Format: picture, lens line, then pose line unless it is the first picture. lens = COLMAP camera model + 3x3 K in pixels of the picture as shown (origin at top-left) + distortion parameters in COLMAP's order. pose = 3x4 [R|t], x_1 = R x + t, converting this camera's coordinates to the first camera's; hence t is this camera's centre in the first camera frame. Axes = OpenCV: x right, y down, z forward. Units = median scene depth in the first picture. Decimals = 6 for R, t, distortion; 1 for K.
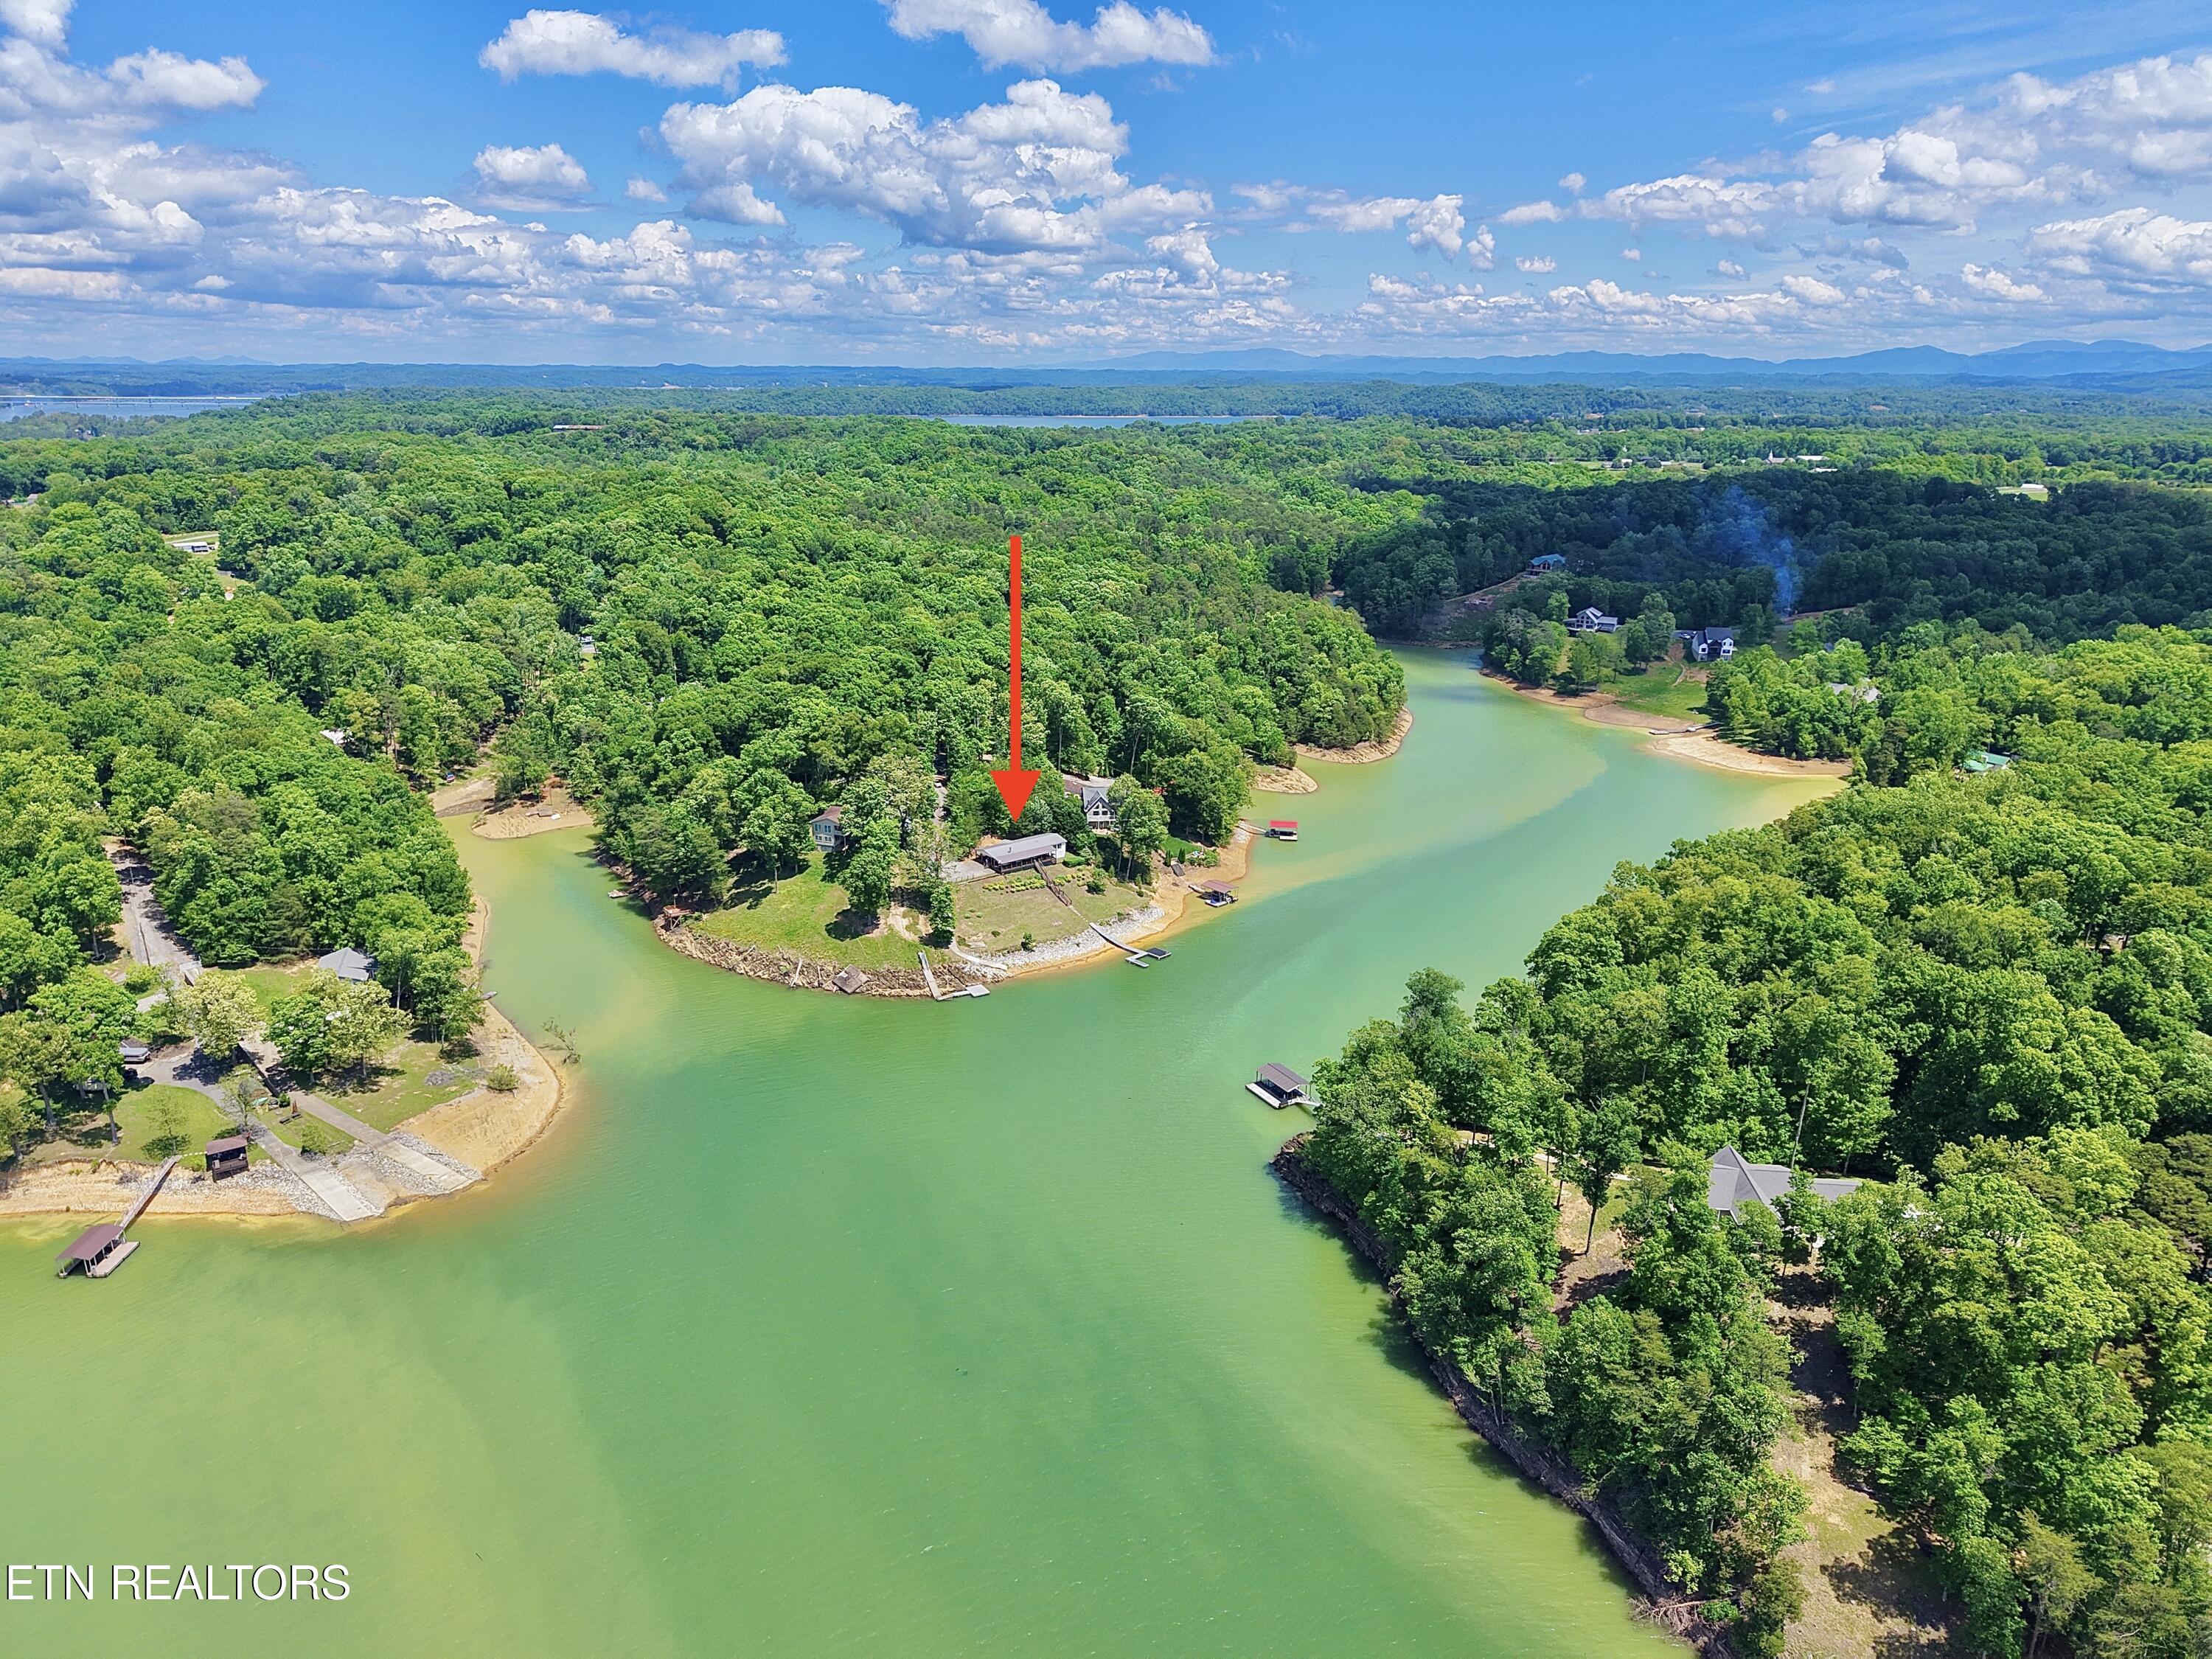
lens RADIAL K [[1484.2, 0, 1107.1], [0, 1484.2, 826.4], [0, 0, 1]] dist [0.032385, -0.035963]
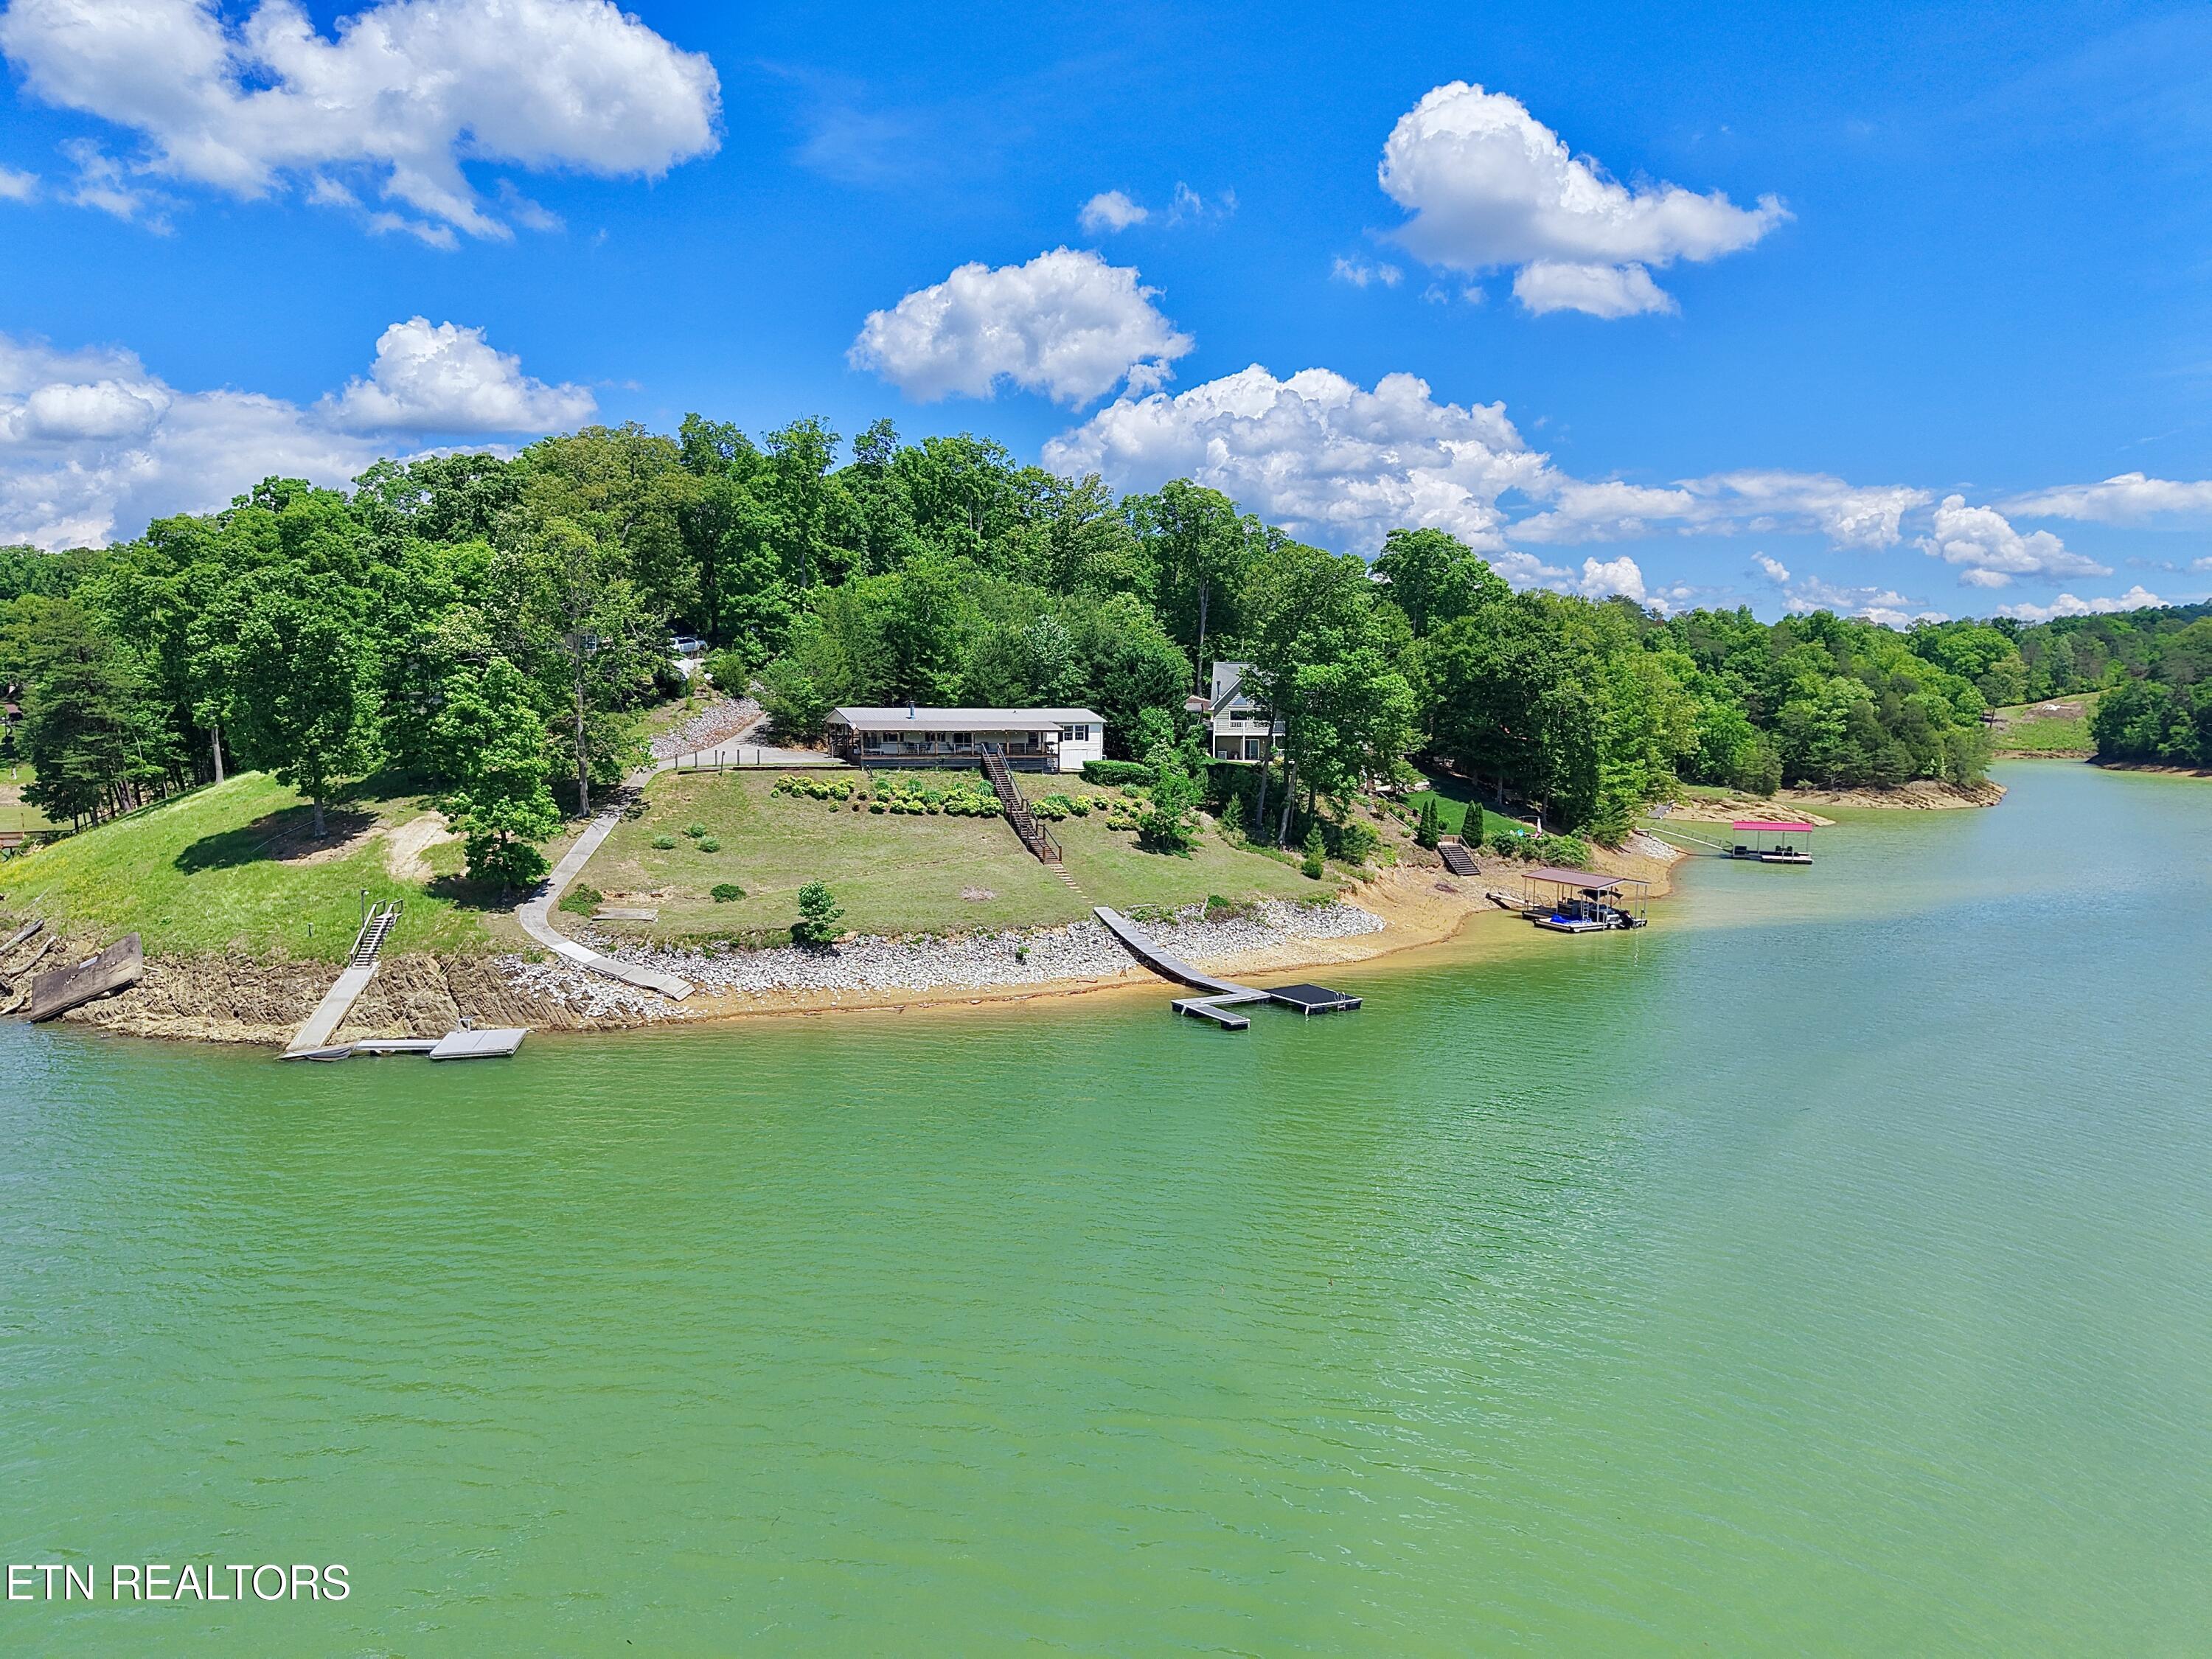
lens RADIAL K [[1484.2, 0, 1103.5], [0, 1484.2, 829.6], [0, 0, 1]] dist [0.032385, -0.035963]
pose [[0.966193, 0.008906, -0.257665, 0.059825], [-0.063921, 0.976475, -0.205941, 0.103142], [0.249769, 0.215449, 0.944032, 0.686088]]
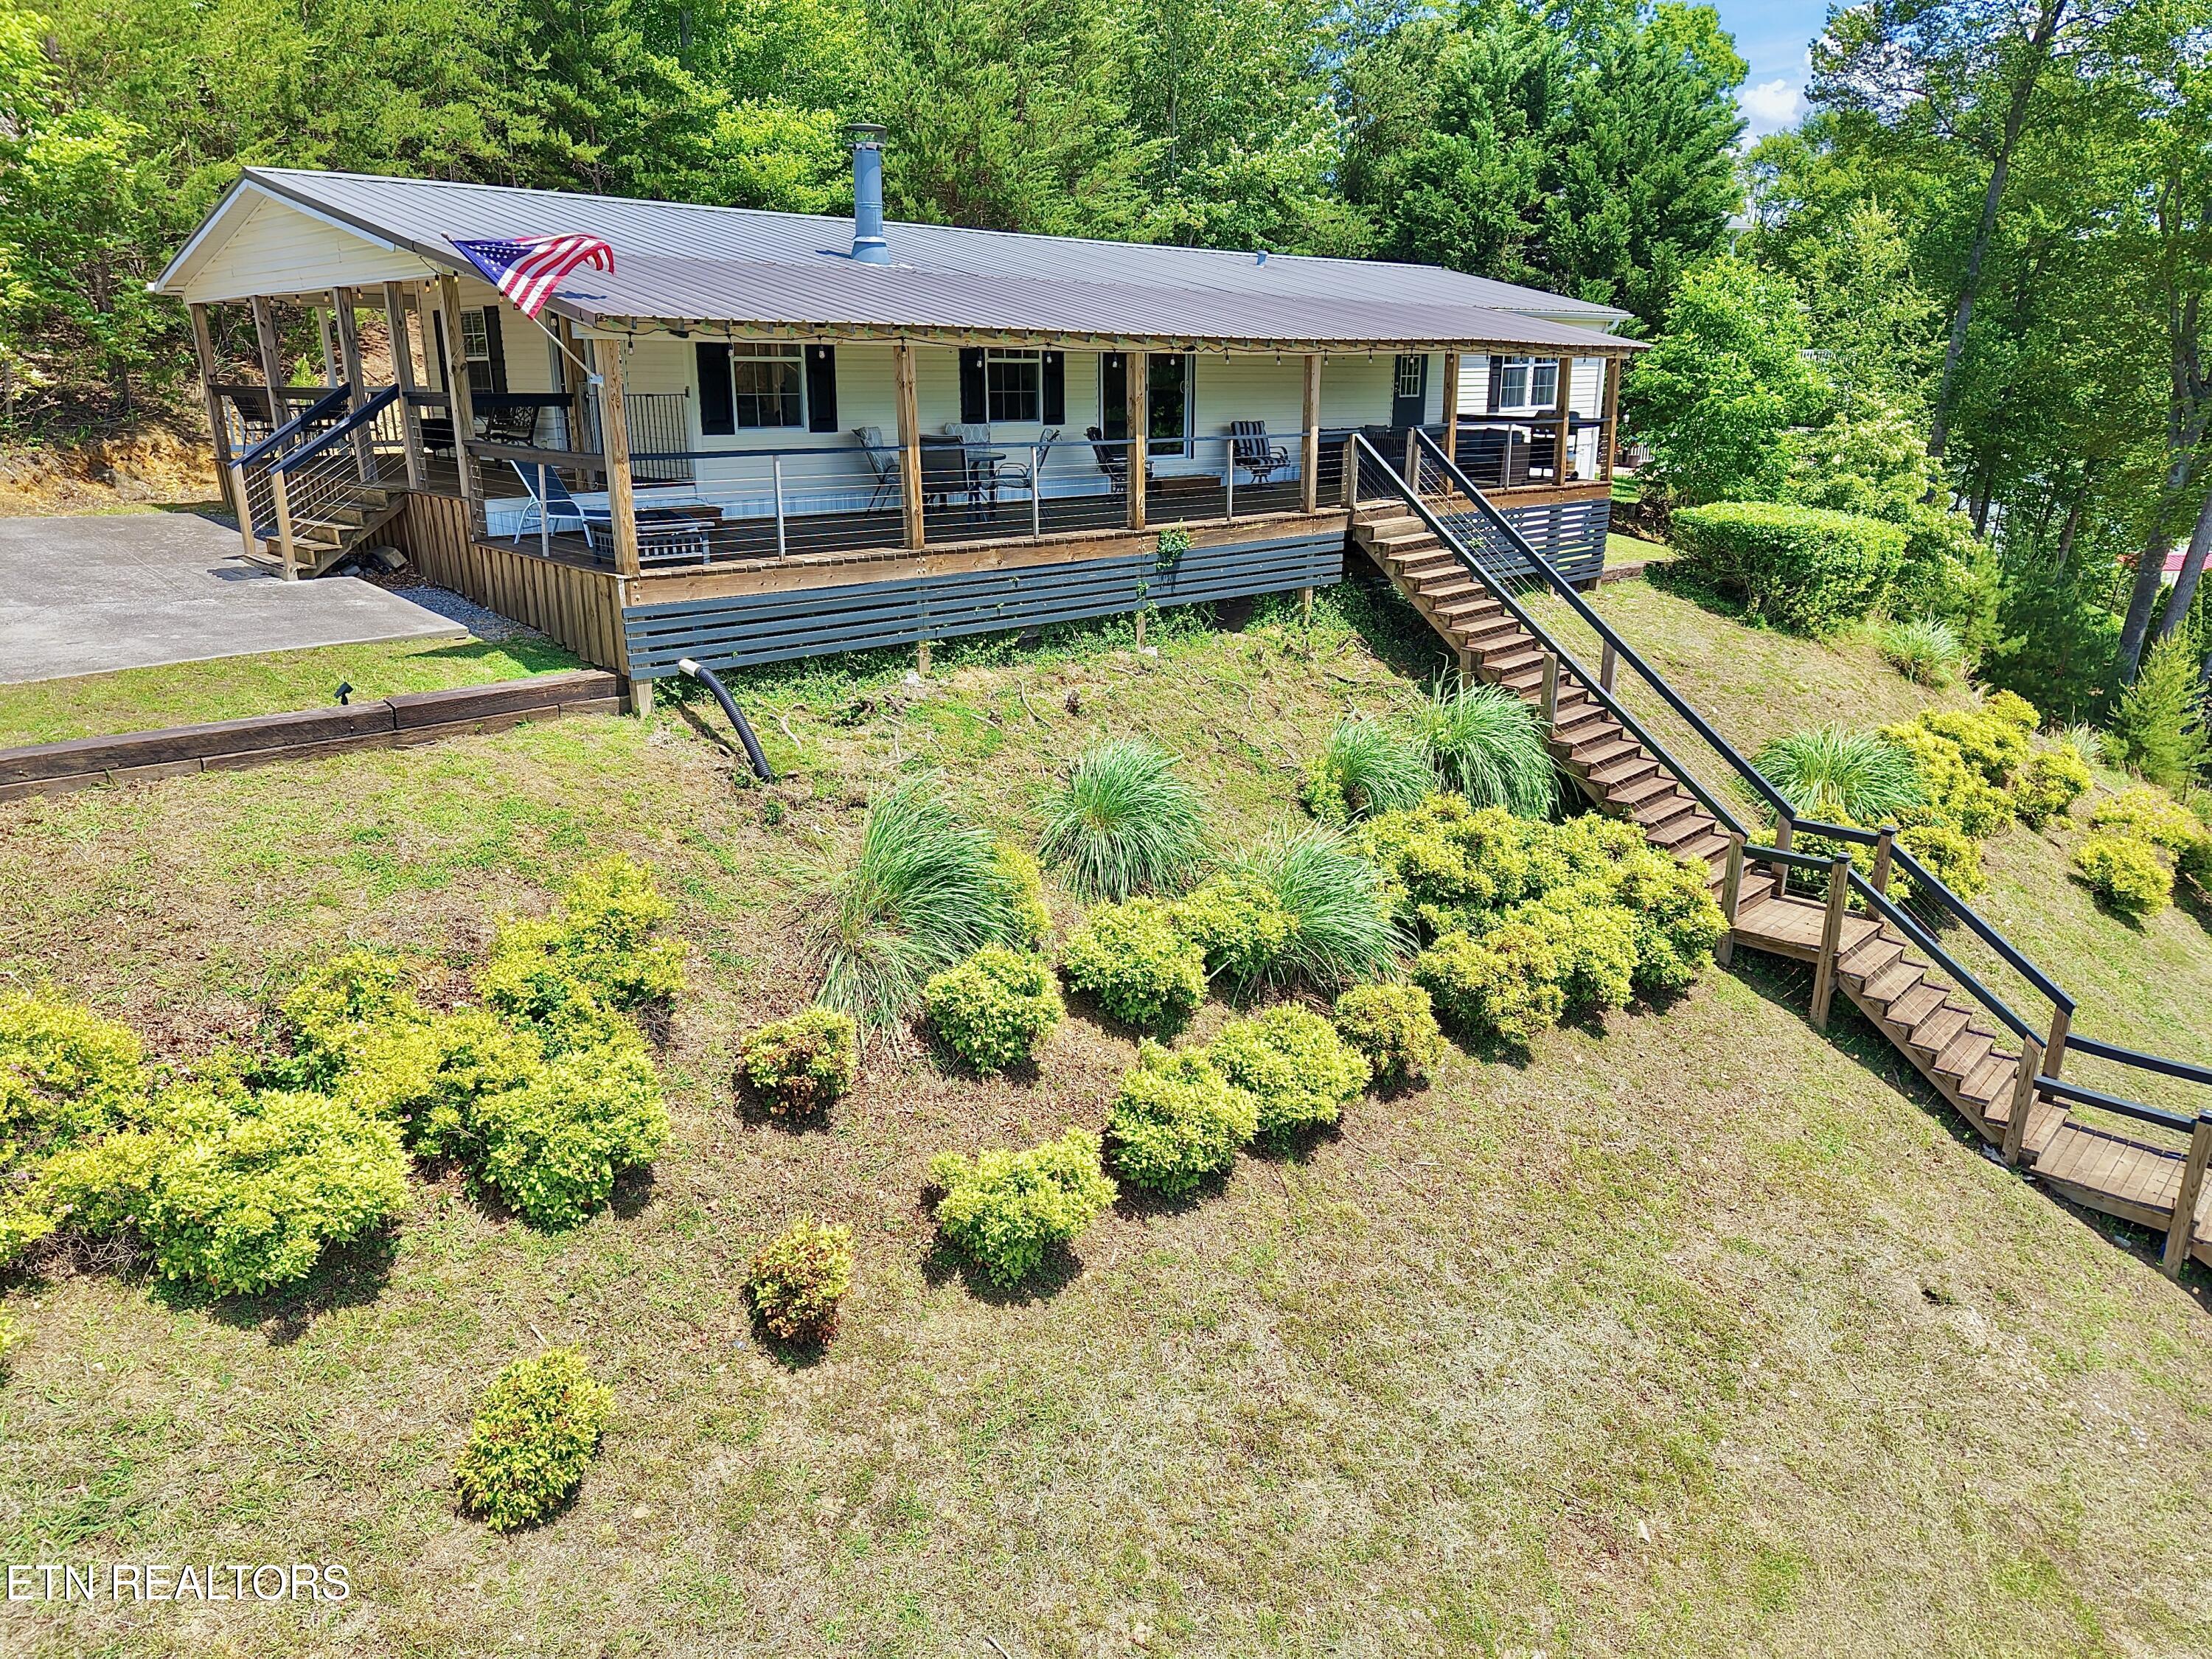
lens RADIAL K [[1484.2, 0, 1094.2], [0, 1484.2, 844.1], [0, 0, 1]] dist [0.032385, -0.035963]
pose [[0.995968, -0.042030, 0.079259, -0.060696], [0.041596, 0.999109, 0.007122, 0.034163], [-0.079488, -0.003797, 0.996829, 0.927894]]
